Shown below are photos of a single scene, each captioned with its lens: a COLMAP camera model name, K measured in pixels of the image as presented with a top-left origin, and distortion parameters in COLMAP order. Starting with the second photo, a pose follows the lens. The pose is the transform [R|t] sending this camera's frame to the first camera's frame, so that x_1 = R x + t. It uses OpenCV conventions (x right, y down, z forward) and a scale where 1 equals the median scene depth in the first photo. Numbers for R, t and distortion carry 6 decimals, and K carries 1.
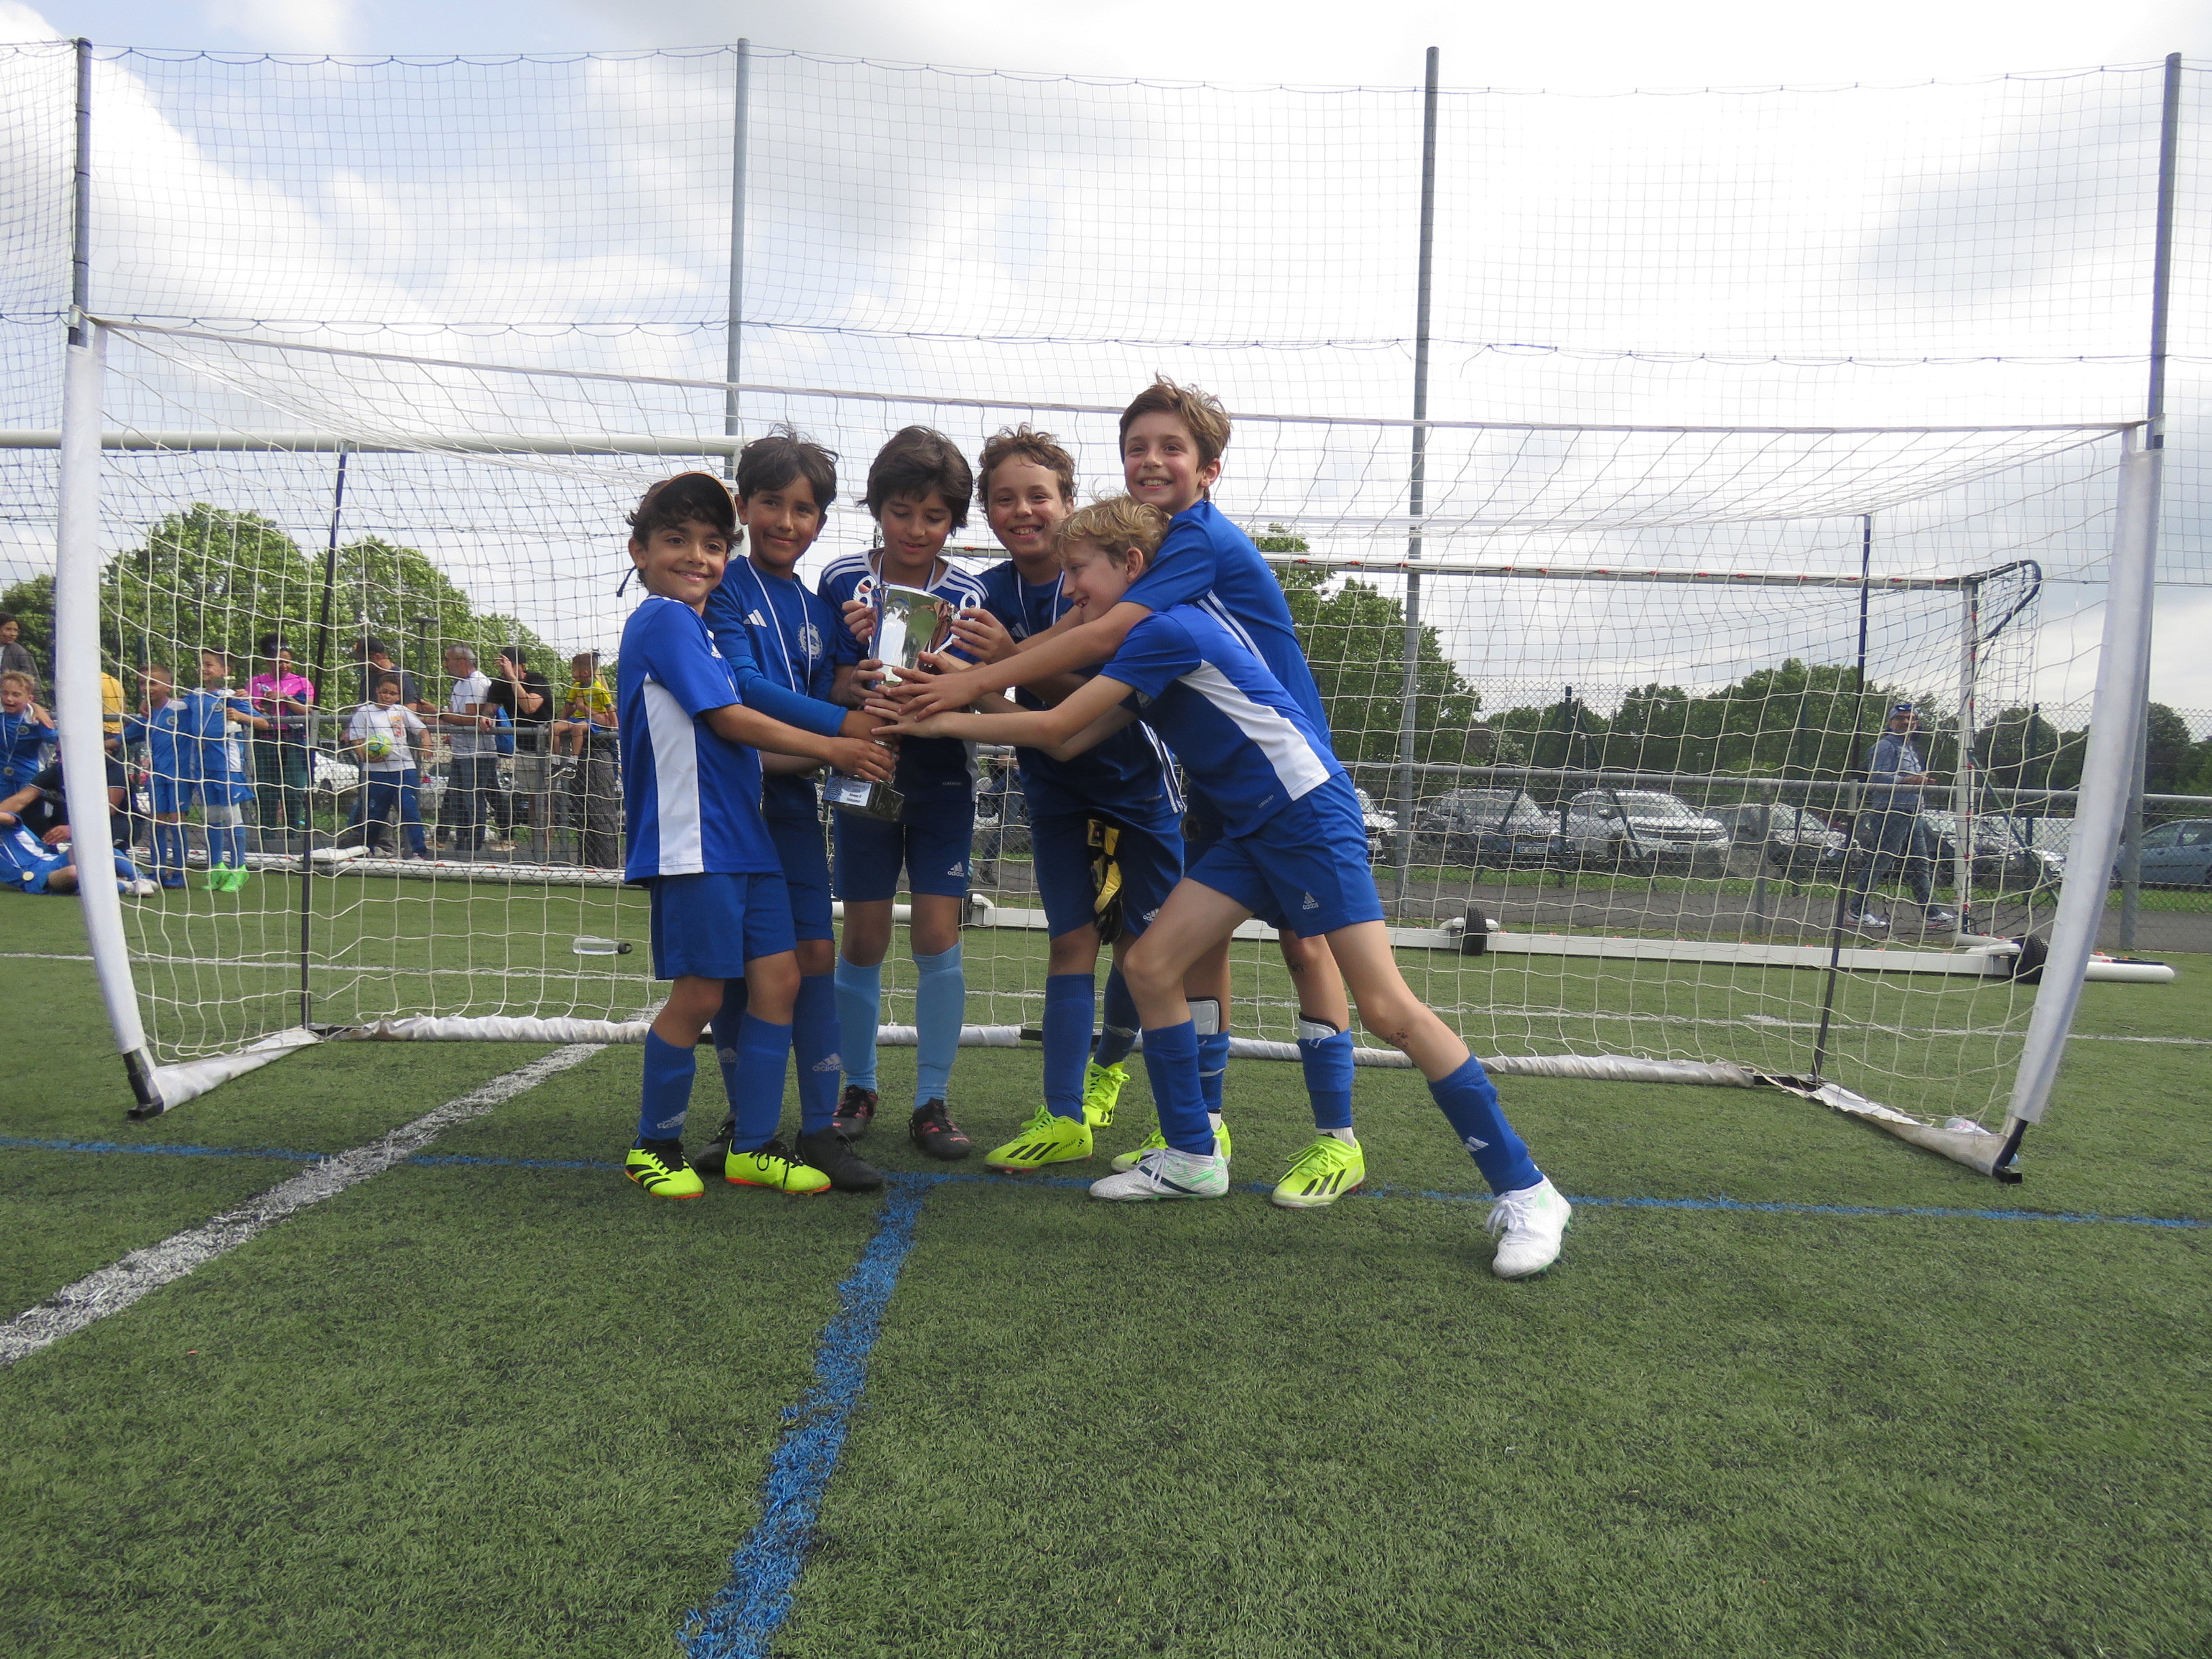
lens RADIAL K [[1478.5, 0, 1105.9], [0, 1478.5, 829.3], [0, 0, 1]] dist [-0.000930, -0.002917]
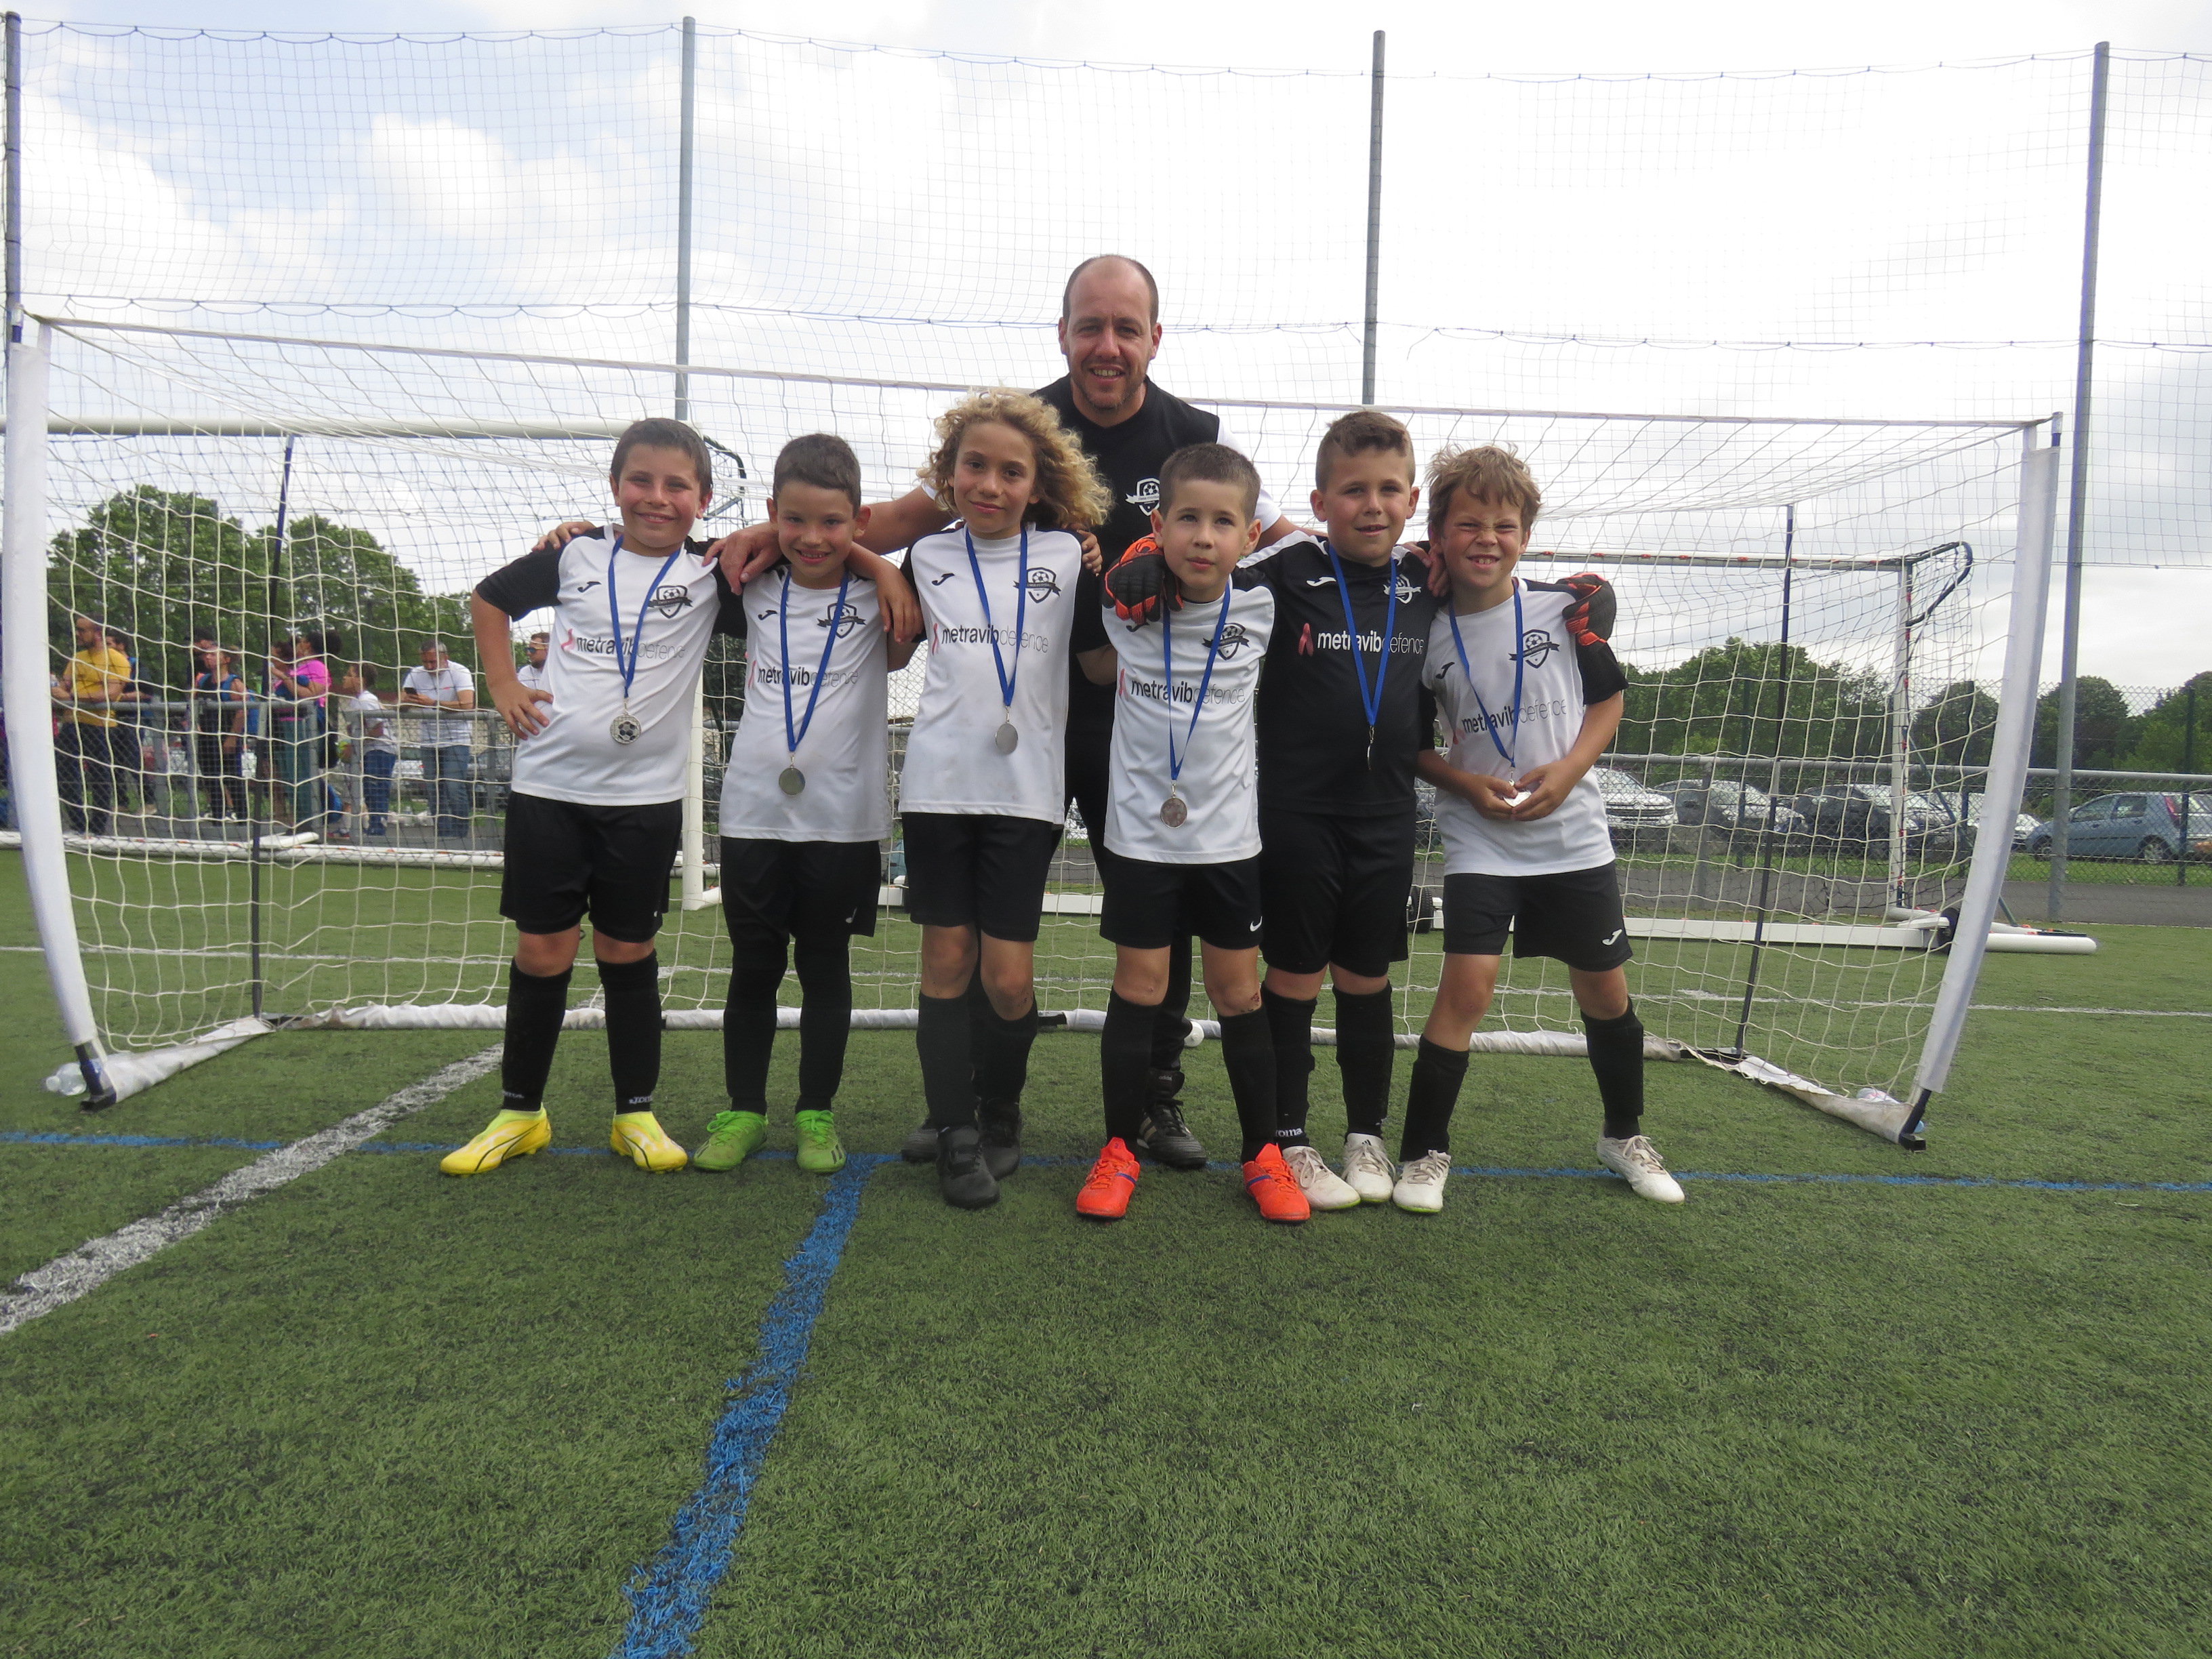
lens RADIAL K [[1481.2, 0, 1107.8], [0, 1481.2, 827.7], [0, 0, 1]] dist [-0.001889, -0.002499]
pose [[0.999599, -0.006572, 0.027556, 0.022557], [0.006192, 0.999885, 0.013861, -0.011059], [-0.027644, -0.013685, 0.999524, -0.046467]]
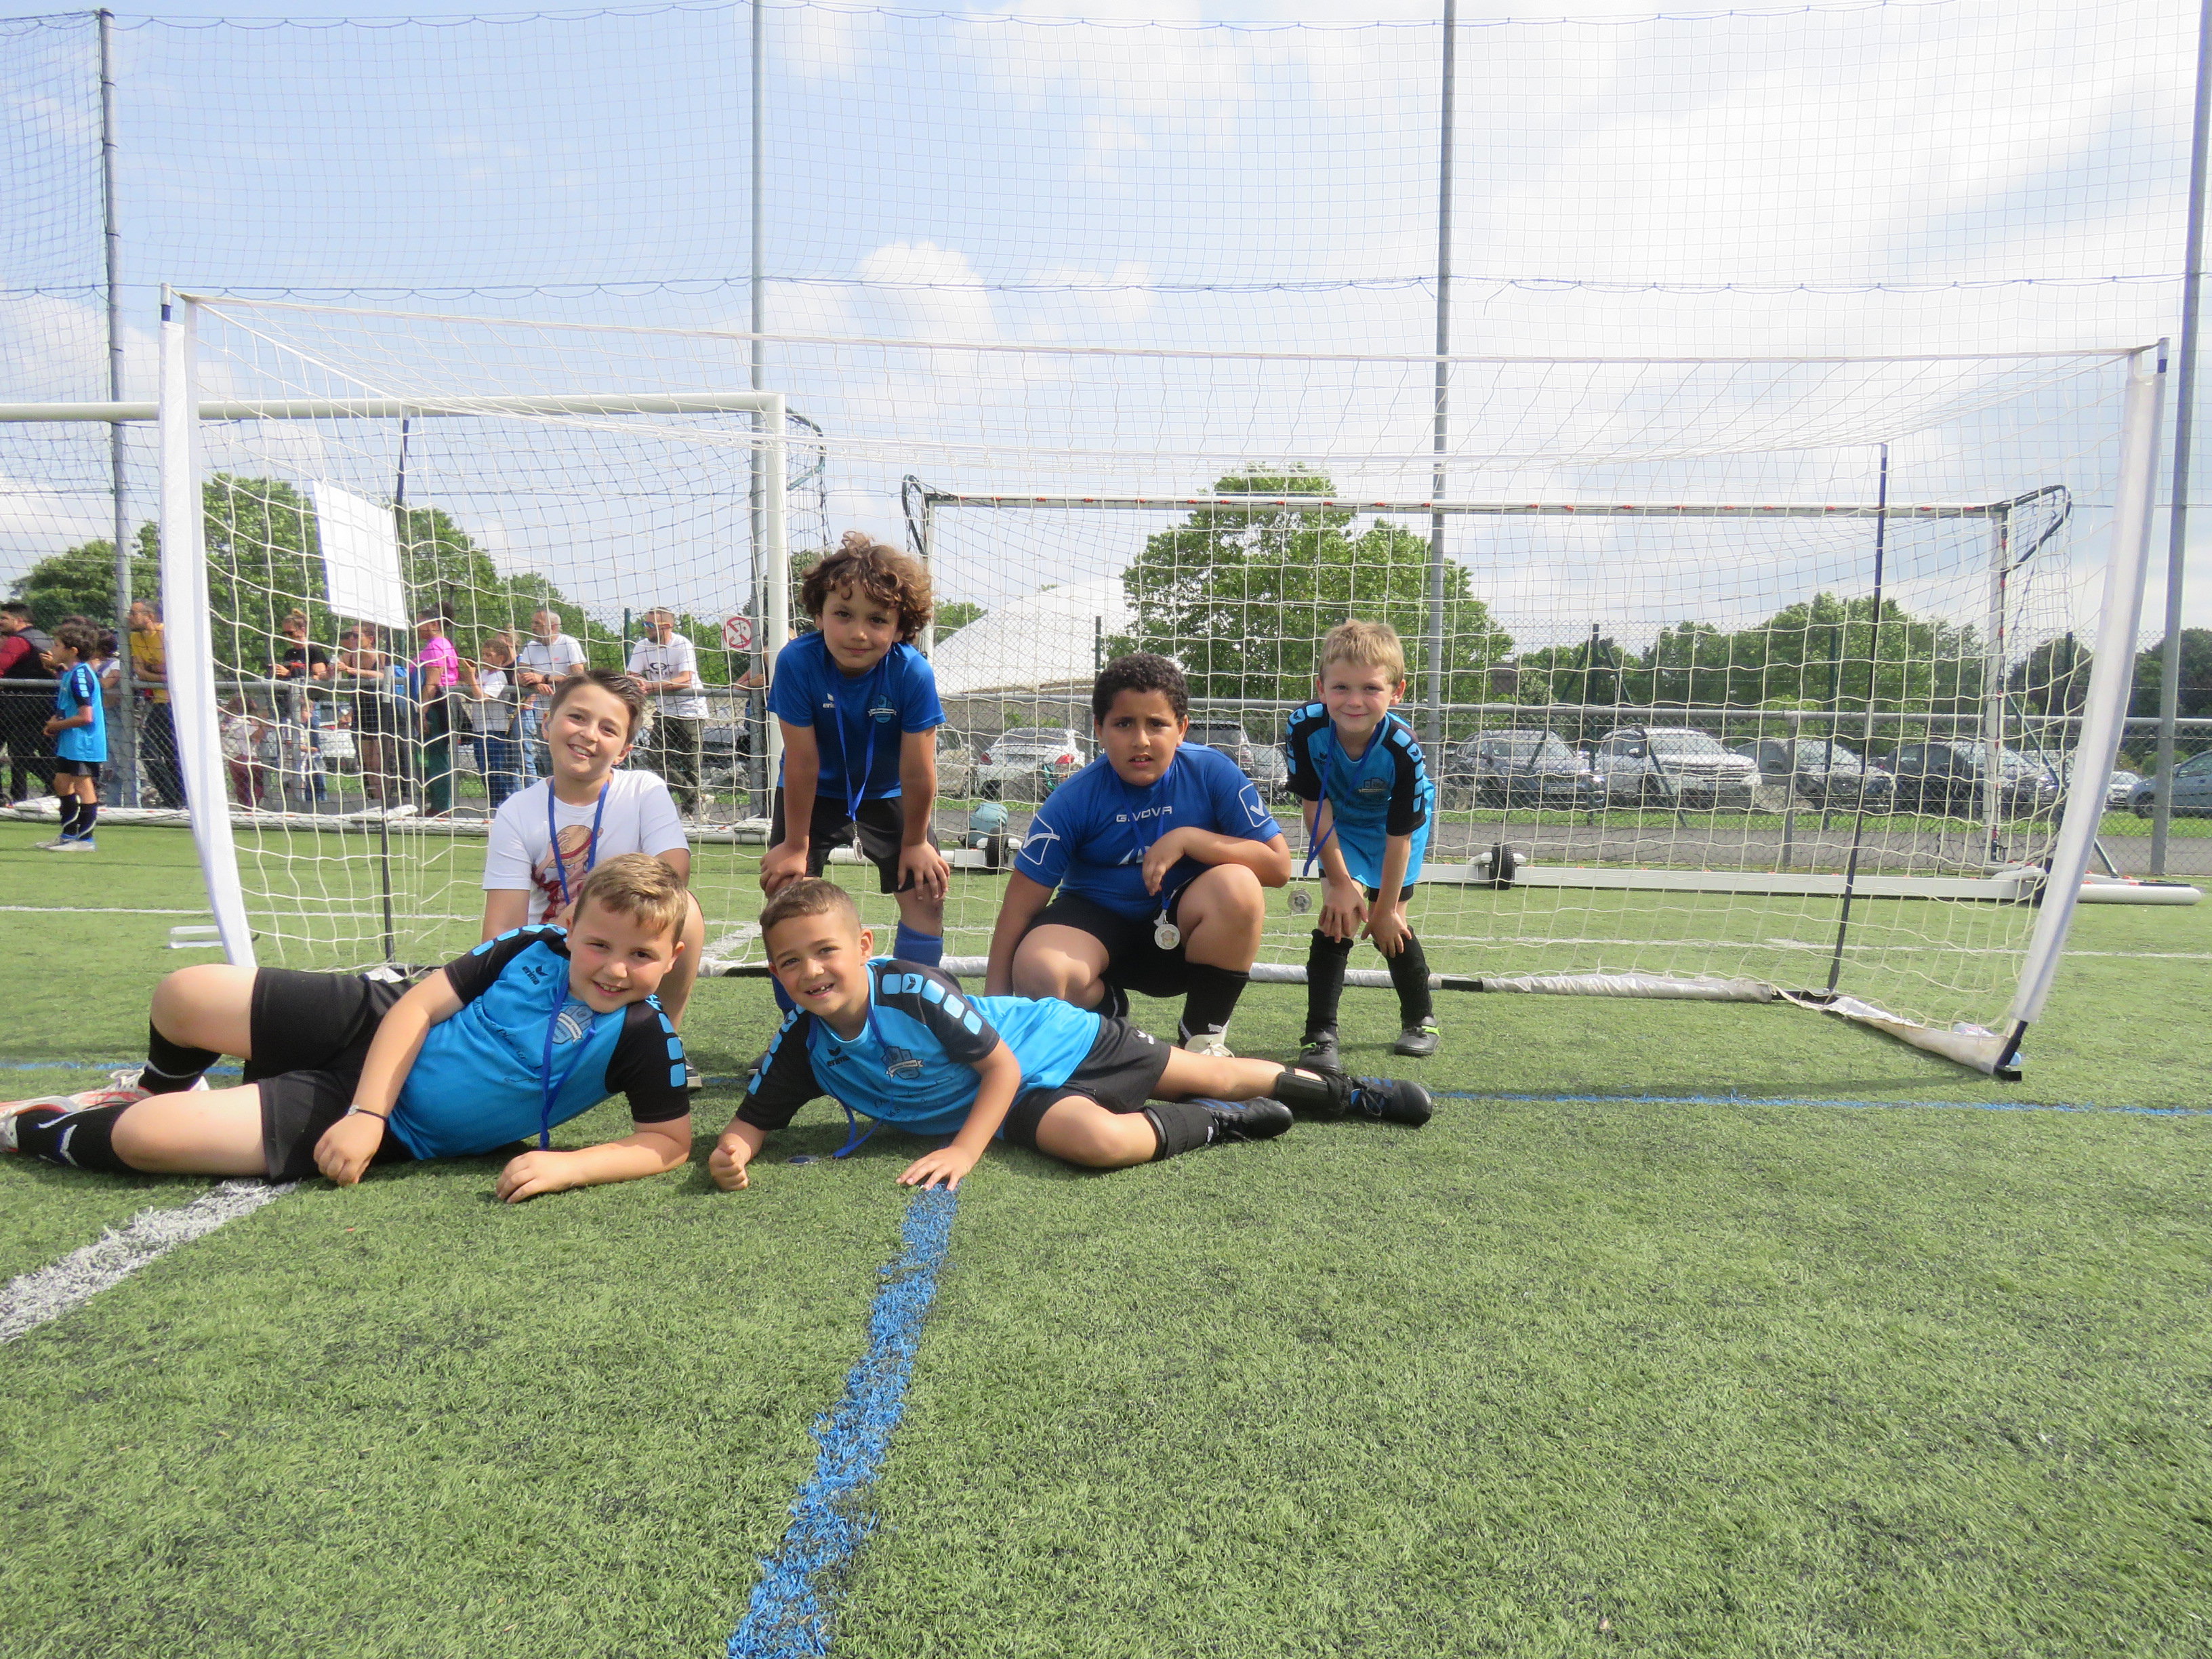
lens RADIAL K [[1488.2, 0, 1106.3], [0, 1488.2, 833.9], [0, 0, 1]] dist [0.005250, -0.005872]
pose [[0.999656, -0.018872, -0.018218, -0.016705], [0.019494, 0.999210, 0.034642, 0.024005], [0.017550, -0.034985, 0.999234, -0.108008]]
